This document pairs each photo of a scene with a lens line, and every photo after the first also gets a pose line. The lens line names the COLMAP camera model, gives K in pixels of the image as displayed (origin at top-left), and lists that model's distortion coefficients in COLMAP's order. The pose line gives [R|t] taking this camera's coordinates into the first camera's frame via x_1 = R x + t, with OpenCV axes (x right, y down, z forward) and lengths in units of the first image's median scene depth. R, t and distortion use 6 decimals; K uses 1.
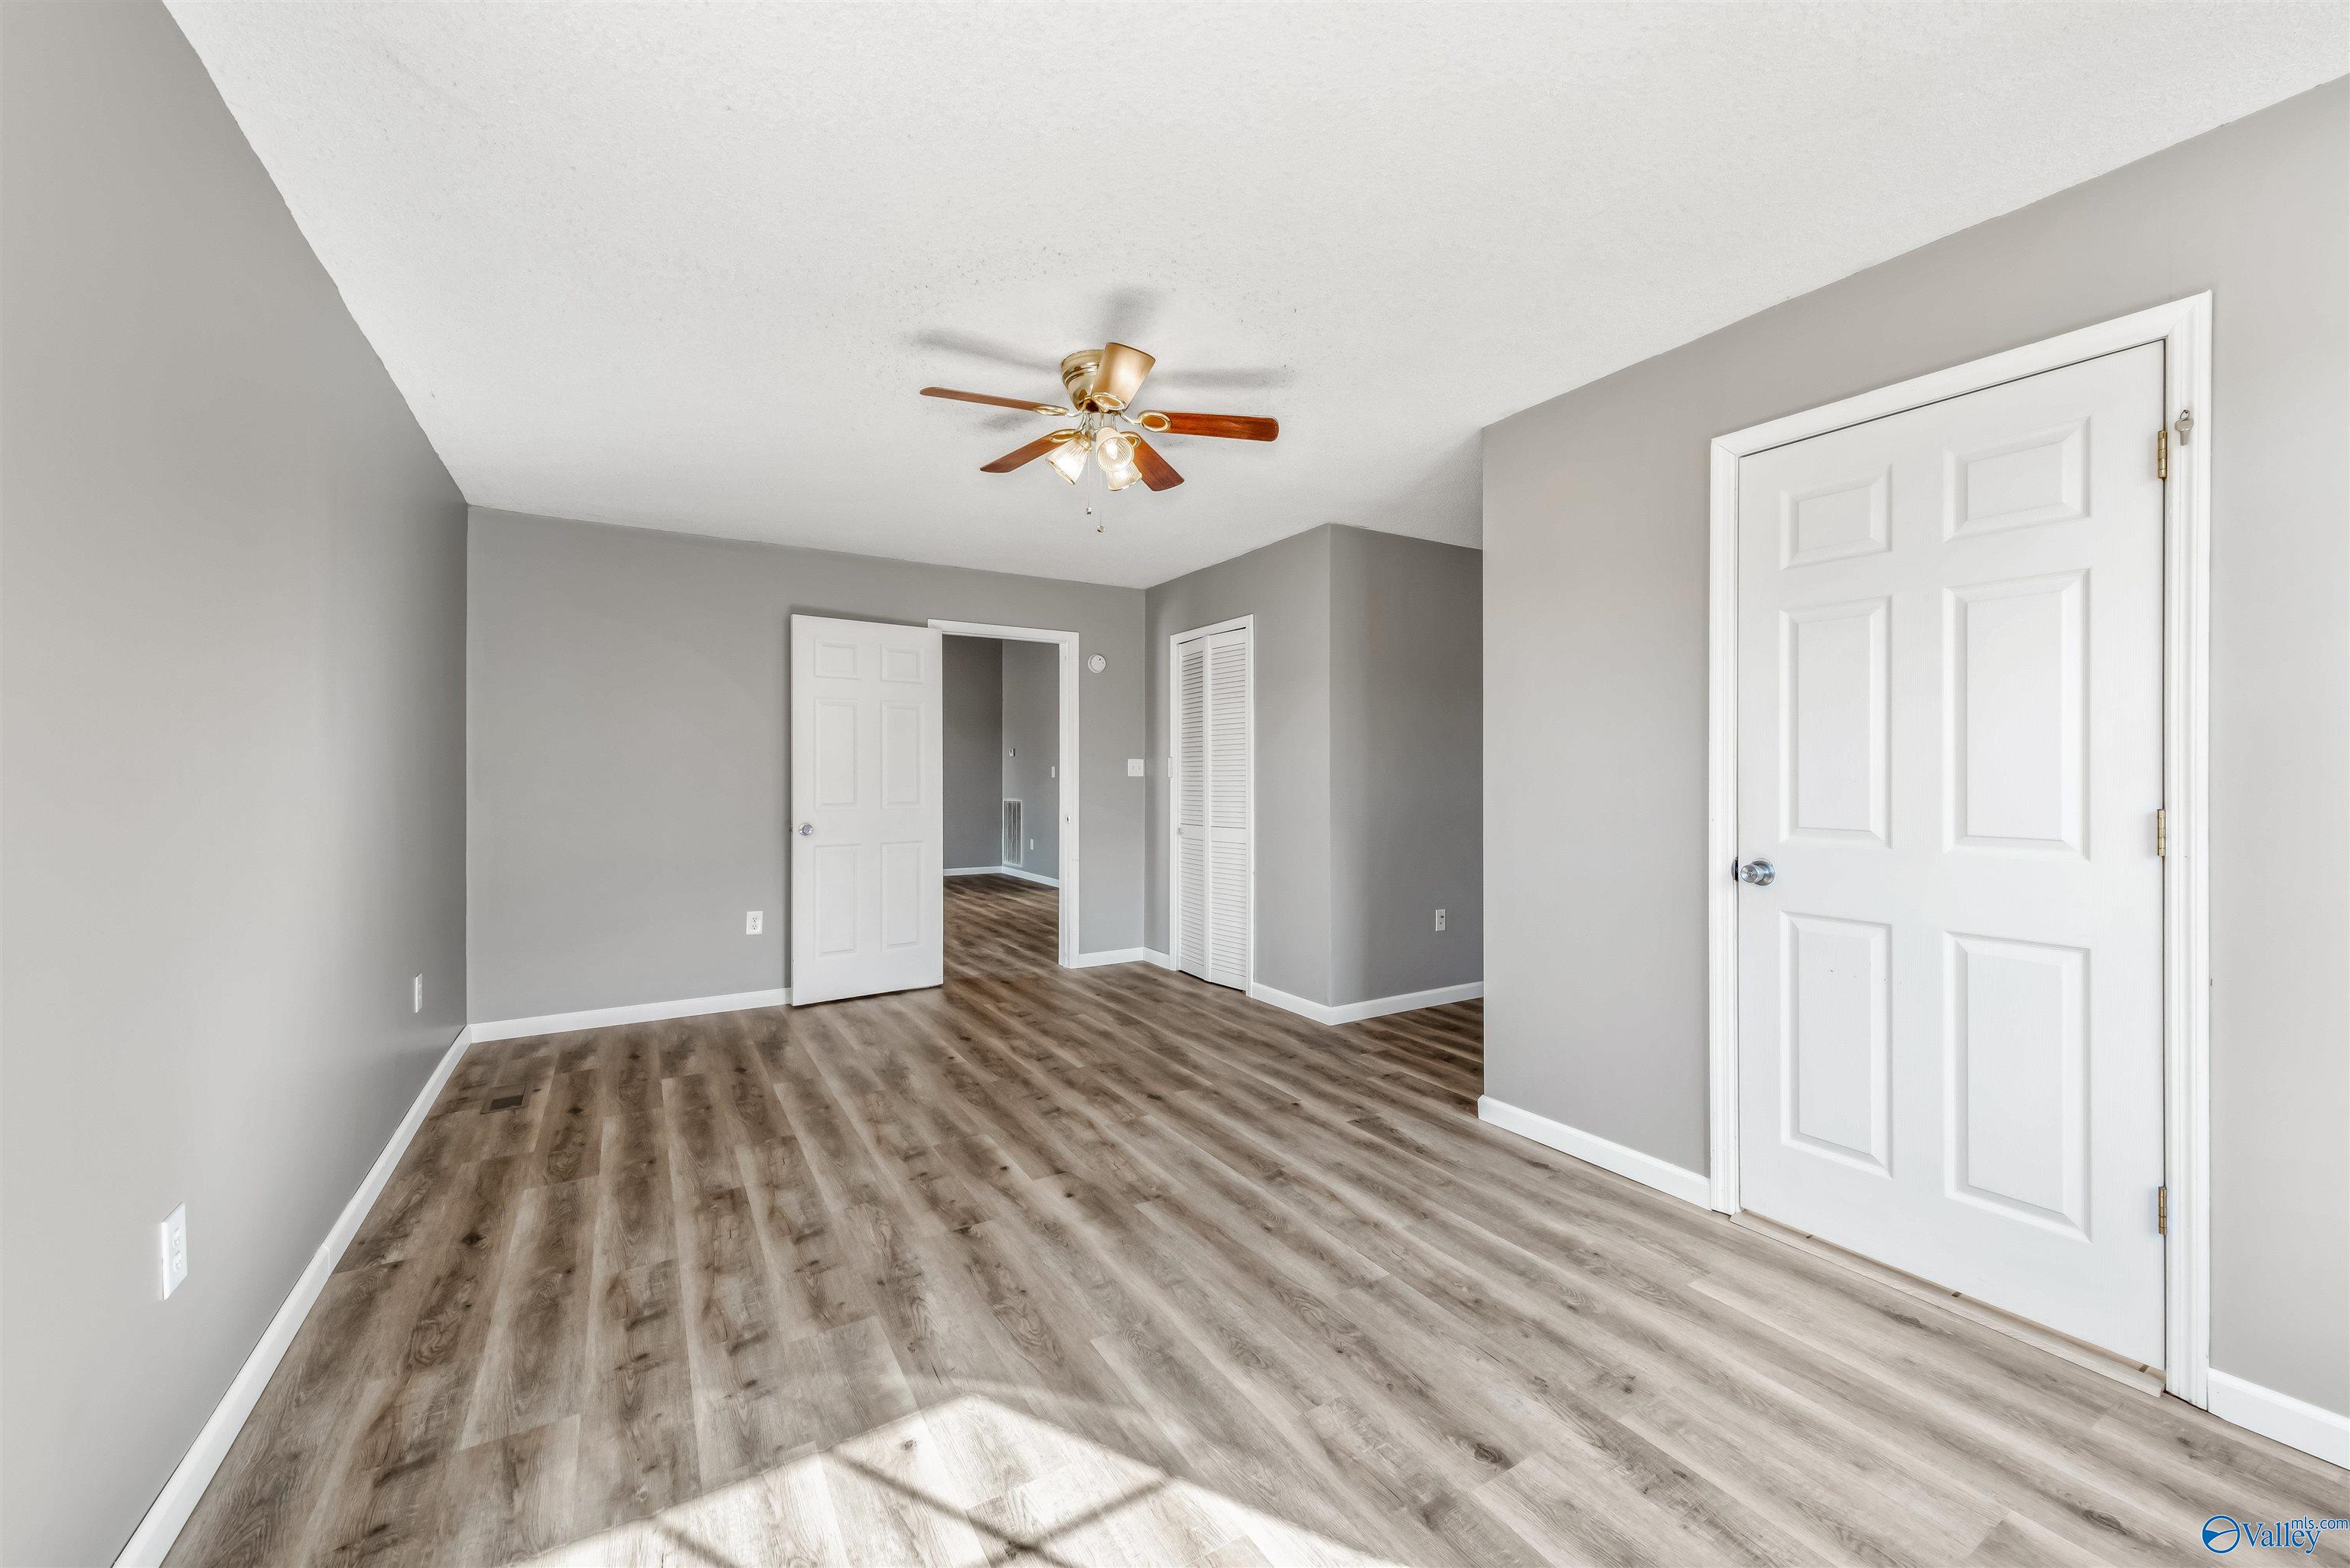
lens RADIAL K [[920.8, 0, 1175.8], [0, 920.8, 777.5], [0, 0, 1]] dist [0.002770, 0.000180]
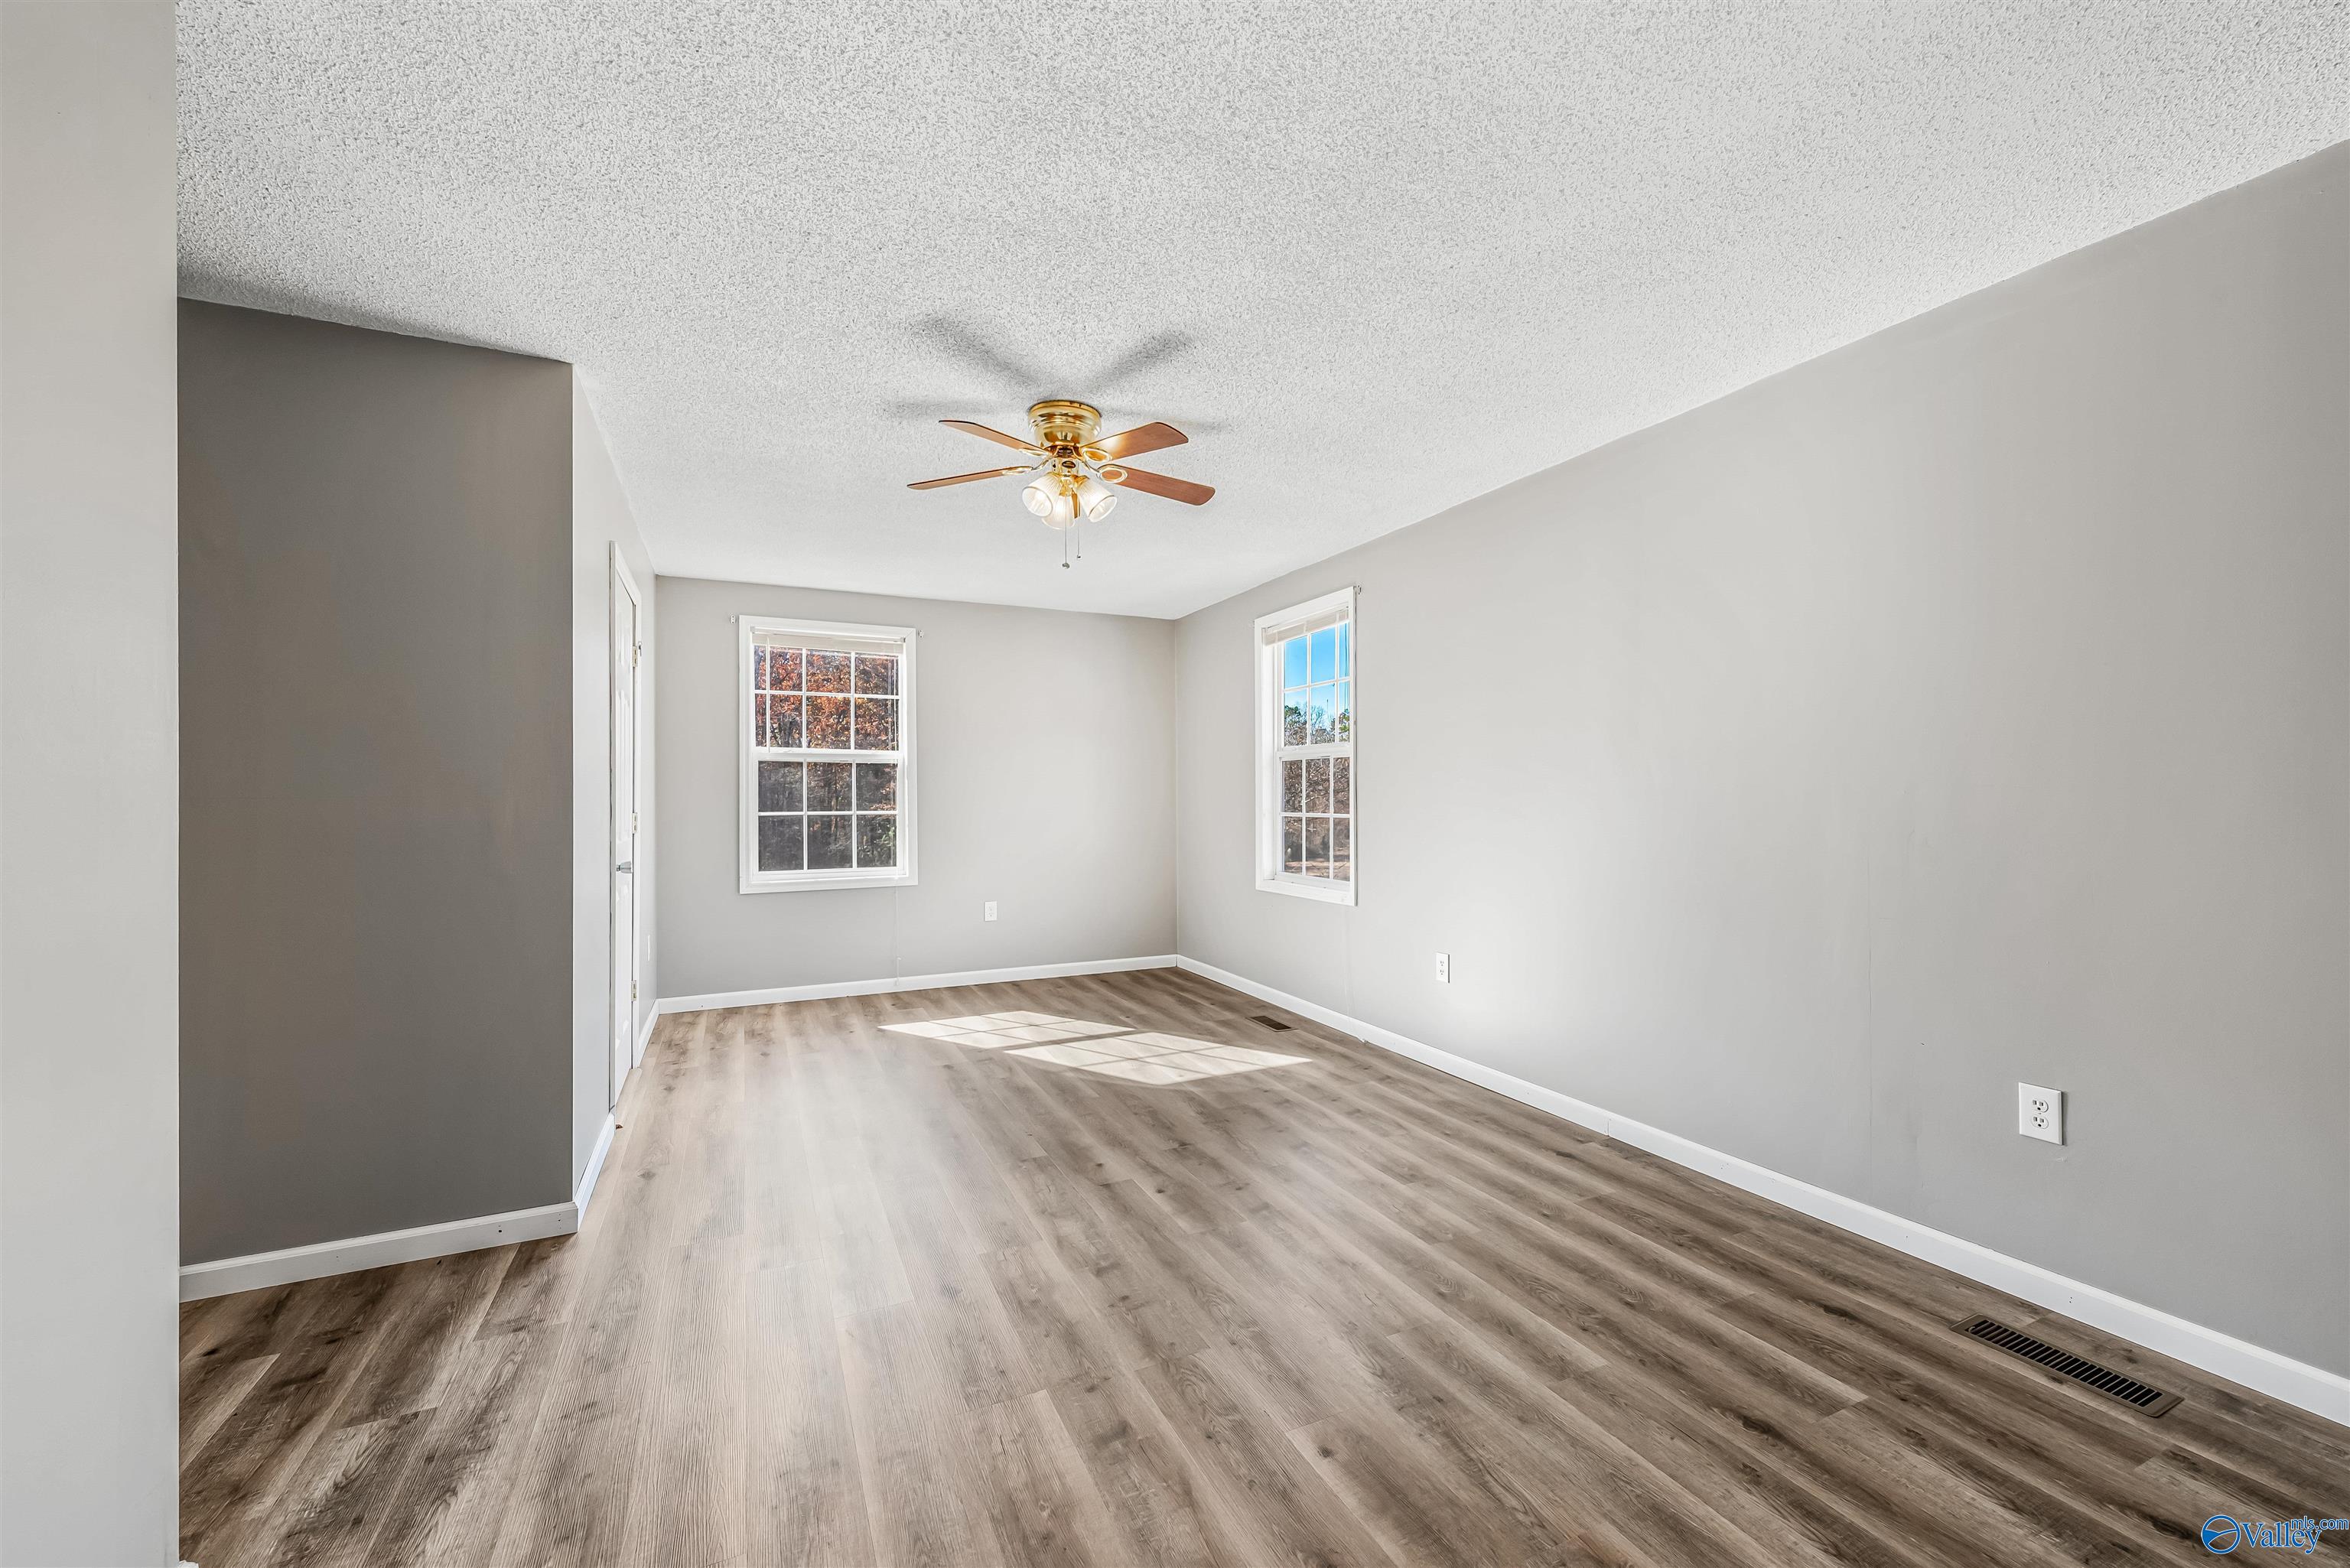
lens RADIAL K [[920.8, 0, 1175.5], [0, 920.8, 789.7], [0, 0, 1]] dist [0.002770, 0.000180]
pose [[-0.995310, 0.007900, 0.096411, -0.349204], [0.007798, 0.999969, -0.001435, -0.007699], [-0.096420, -0.000676, -0.995341, 2.303062]]
